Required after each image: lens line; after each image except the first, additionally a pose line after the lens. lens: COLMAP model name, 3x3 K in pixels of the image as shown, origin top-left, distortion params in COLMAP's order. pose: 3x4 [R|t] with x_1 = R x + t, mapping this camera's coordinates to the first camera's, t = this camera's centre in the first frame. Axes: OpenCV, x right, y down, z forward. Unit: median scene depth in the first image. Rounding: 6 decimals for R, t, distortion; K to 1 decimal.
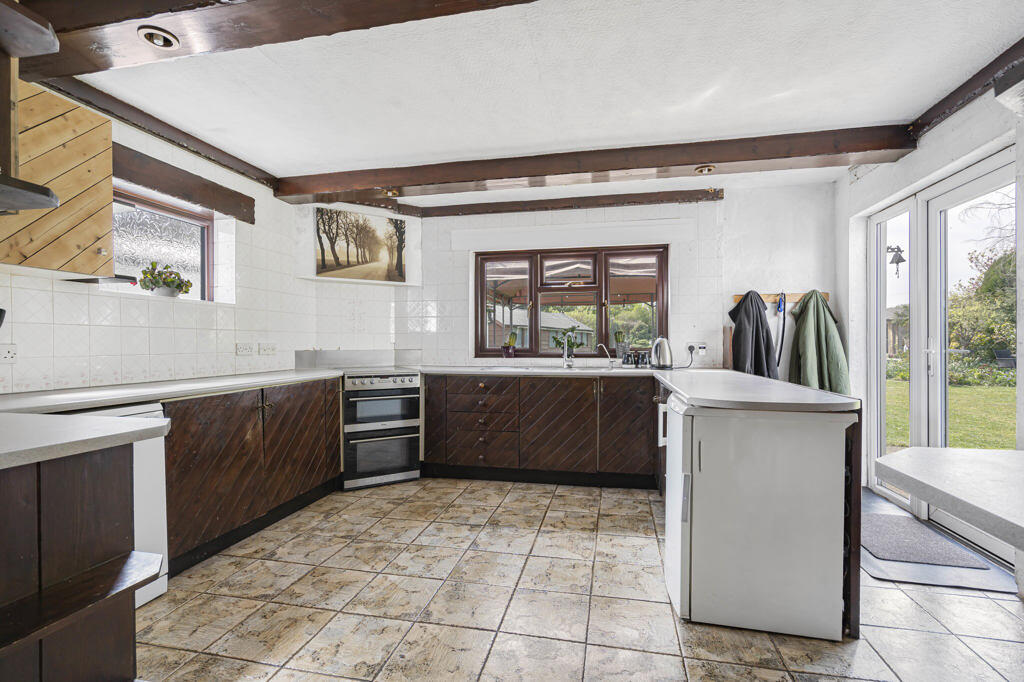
lens RADIAL K [[470.7, 0, 518.2], [0, 470.7, 346.9], [0, 0, 1]] dist [-0.005129, 0.002670]
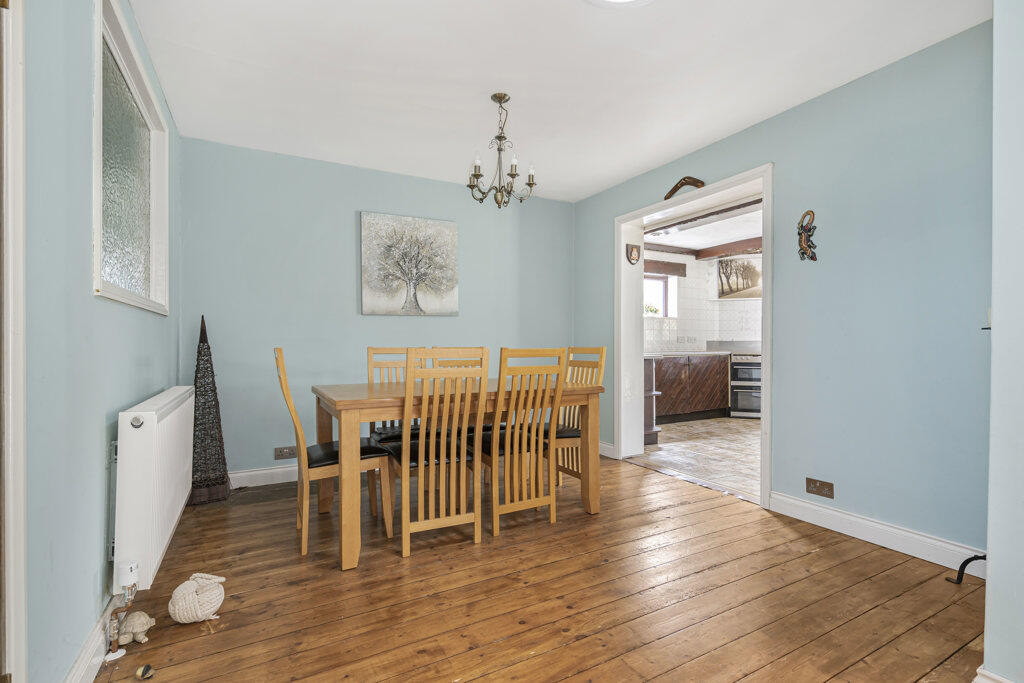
lens RADIAL K [[470.7, 0, 511.3], [0, 470.7, 340.9], [0, 0, 1]] dist [-0.005129, 0.002670]
pose [[0.647704, 0.006860, -0.761861, 0.444899], [-0.009354, 0.999956, 0.001051, 0.015366], [0.761835, 0.006446, 0.647740, -0.792256]]
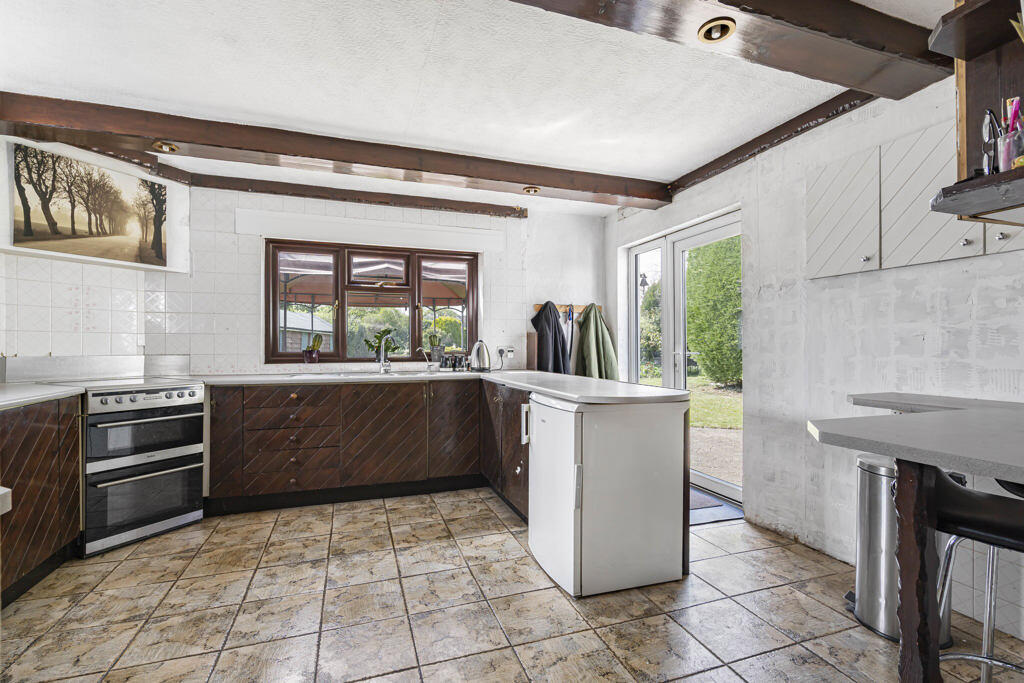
lens RADIAL K [[470.7, 0, 518.4], [0, 470.7, 346.6], [0, 0, 1]] dist [-0.005129, 0.002670]
pose [[0.852962, 0.001324, 0.521971, -0.177000], [0.002596, 0.999974, -0.006780, -0.001254], [-0.521966, 0.007138, 0.852936, 0.063230]]
